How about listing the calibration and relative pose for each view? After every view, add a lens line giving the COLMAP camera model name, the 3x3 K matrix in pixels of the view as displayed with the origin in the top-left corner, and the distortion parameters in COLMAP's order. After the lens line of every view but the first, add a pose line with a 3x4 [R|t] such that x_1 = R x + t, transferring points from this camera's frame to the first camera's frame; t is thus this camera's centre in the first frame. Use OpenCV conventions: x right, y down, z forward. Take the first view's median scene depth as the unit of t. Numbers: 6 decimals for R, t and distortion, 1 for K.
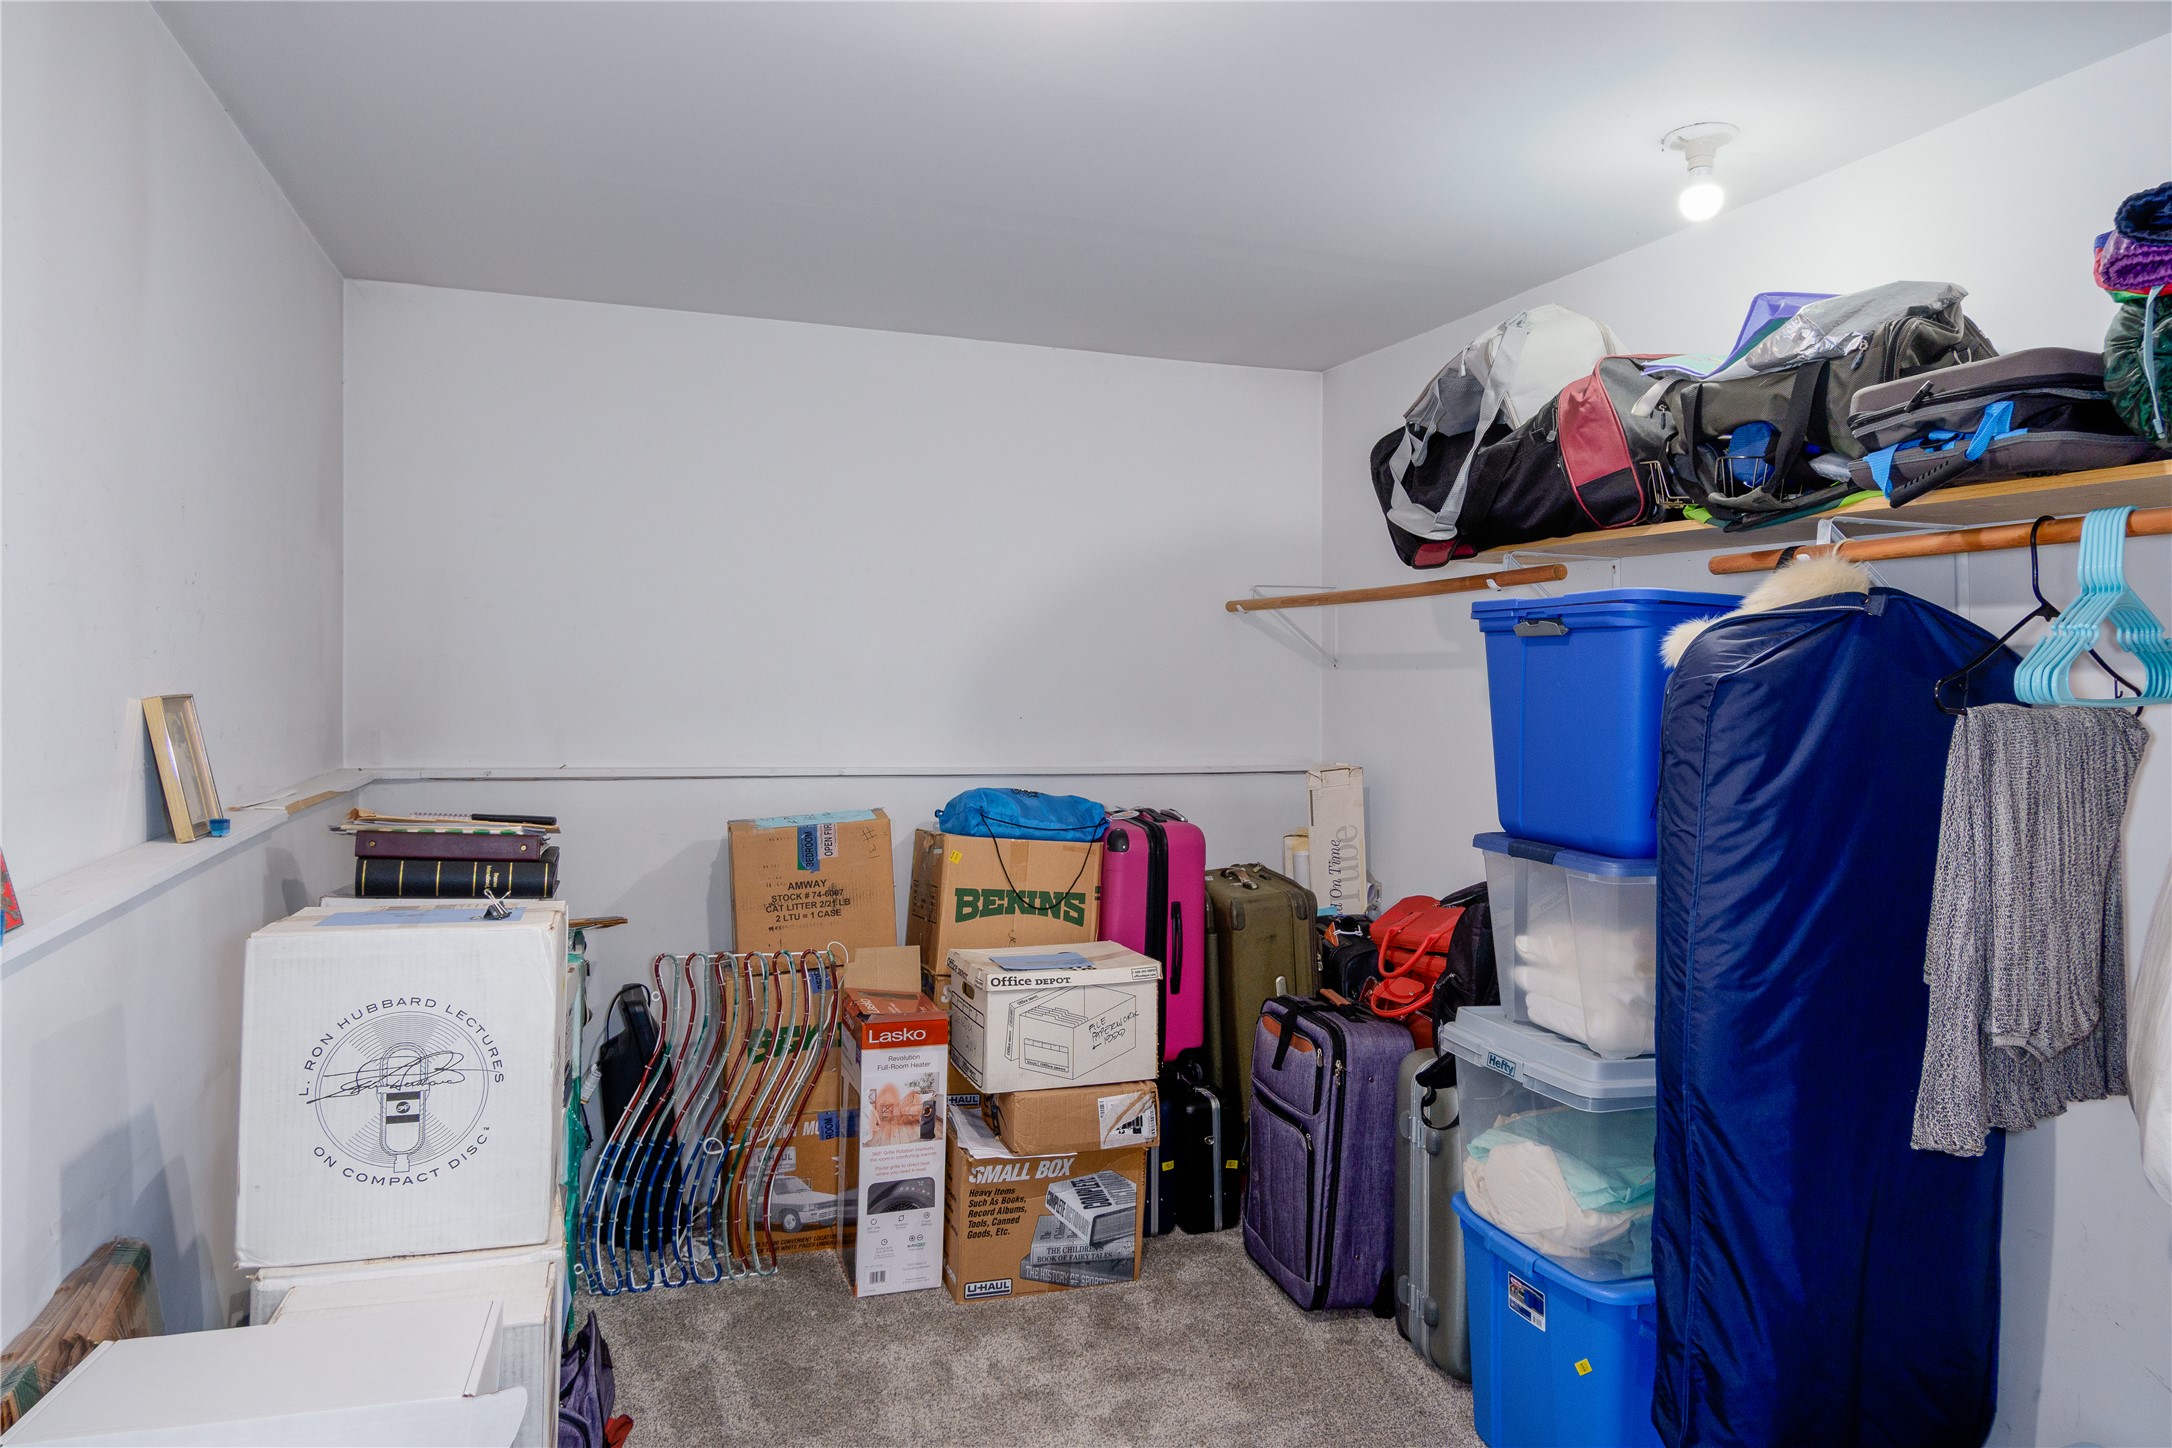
lens RADIAL K [[1437.2, 0, 1086.5], [0, 1437.2, 723.7], [0, 0, 1]] dist [-0.004205, -0.003999]
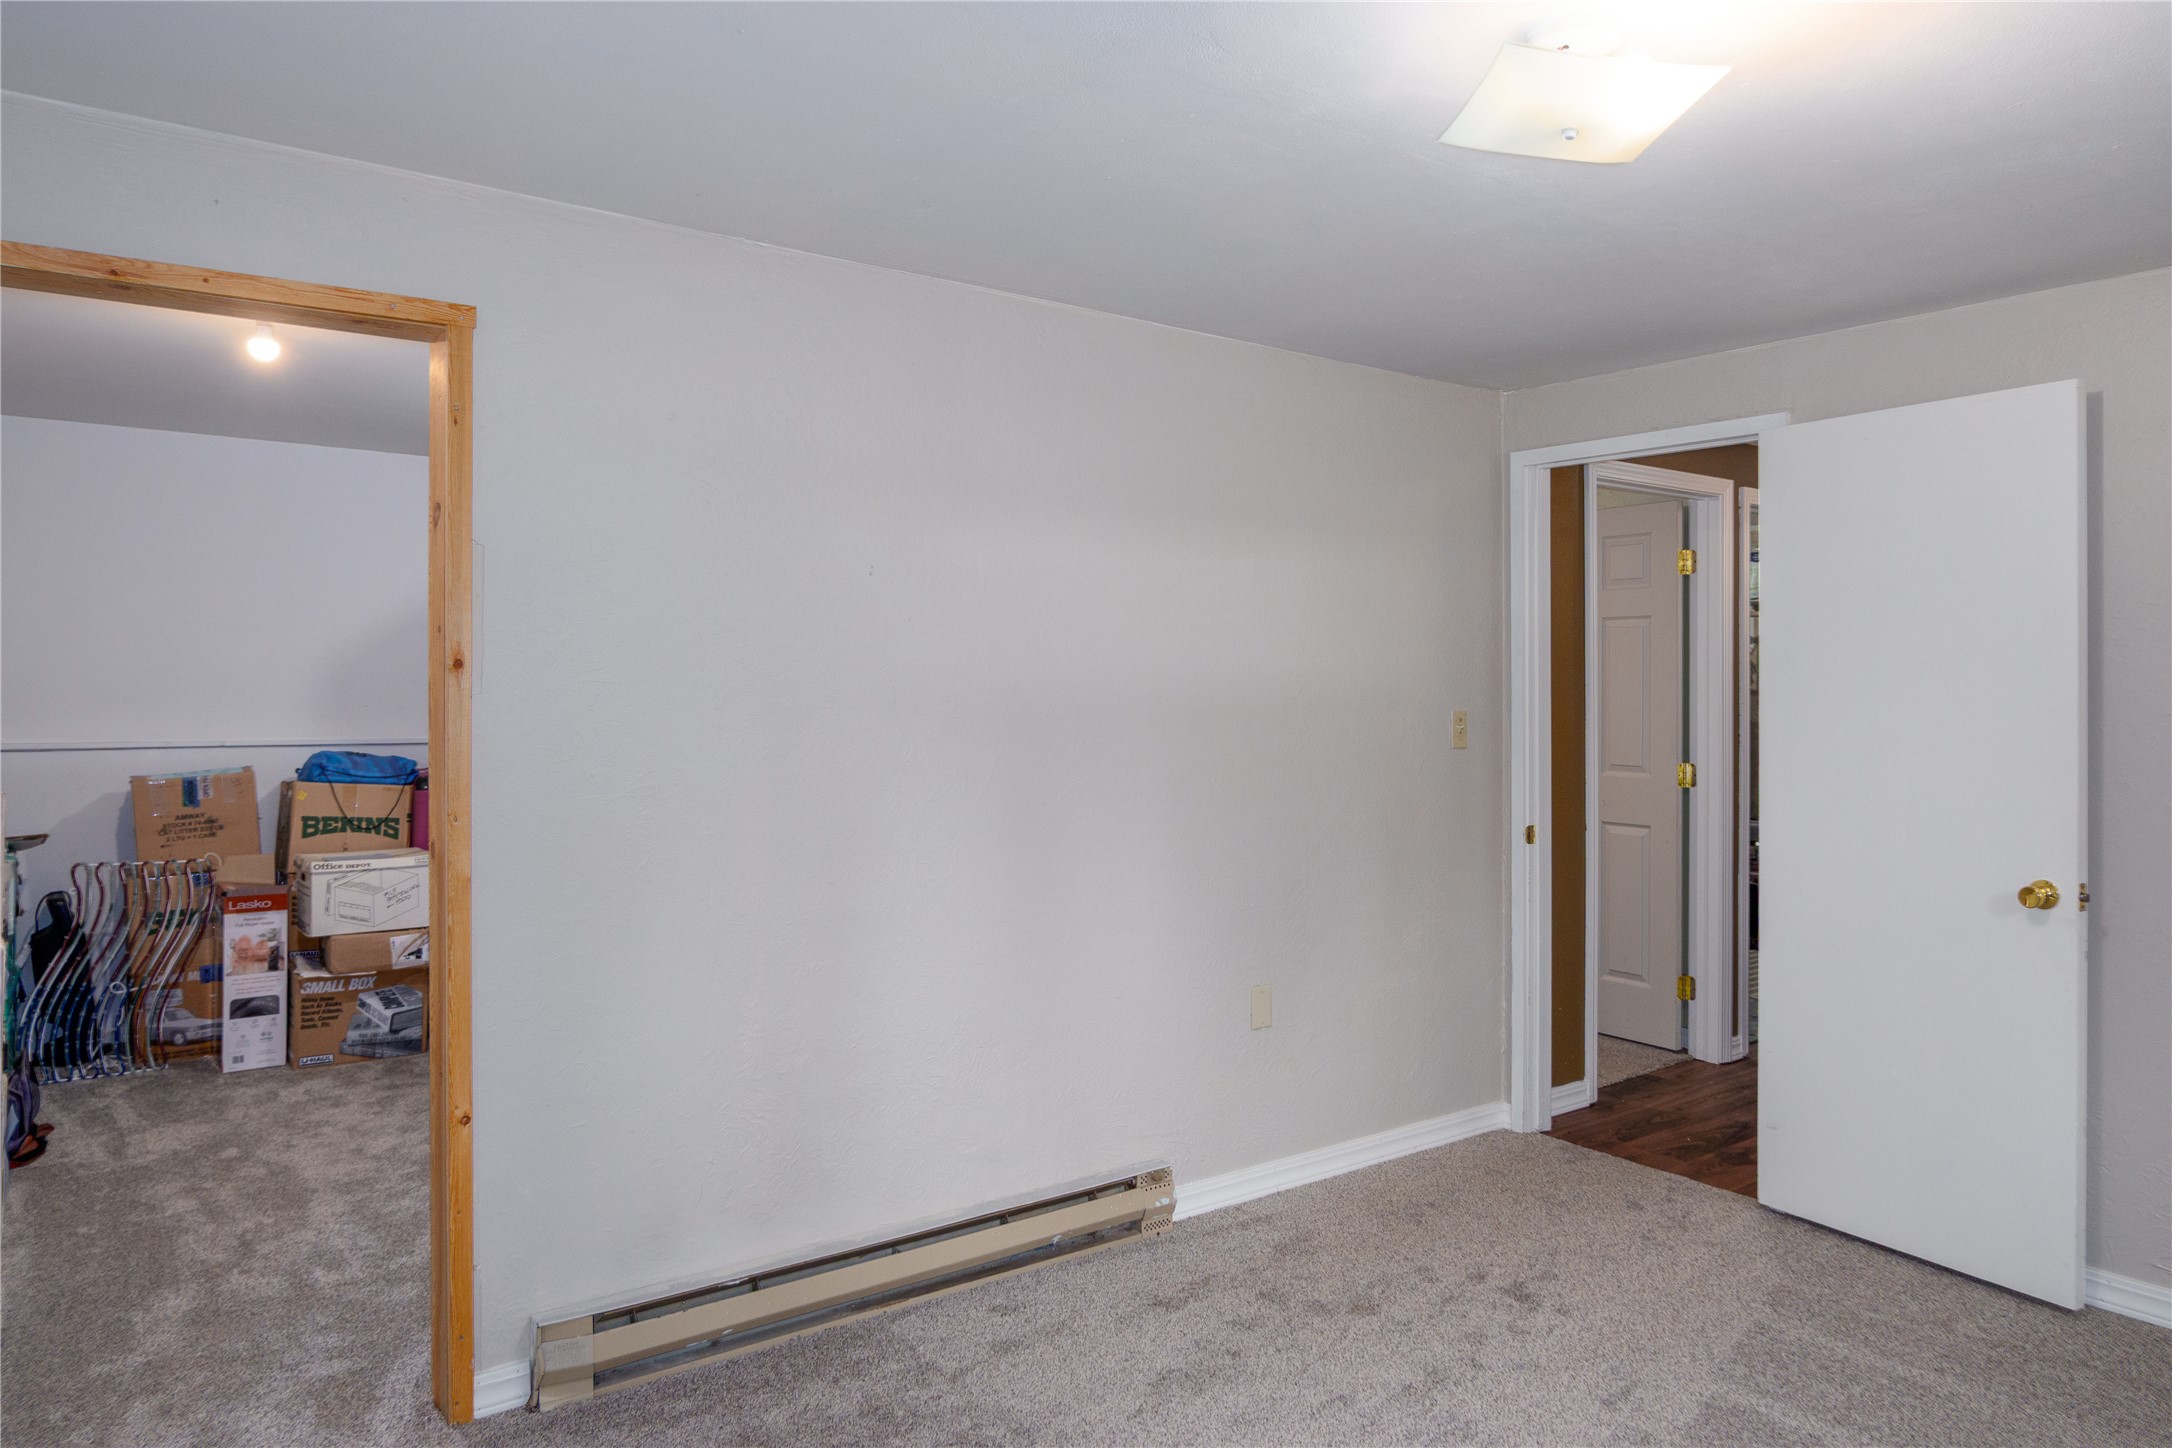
lens RADIAL K [[1437.2, 0, 1085.5], [0, 1437.2, 700.3], [0, 0, 1]] dist [-0.004205, -0.003999]
pose [[0.953119, -0.014665, 0.302239, 0.259712], [0.019183, 0.999744, -0.011987, 0.027338], [-0.301986, 0.017223, 0.953157, -0.752395]]
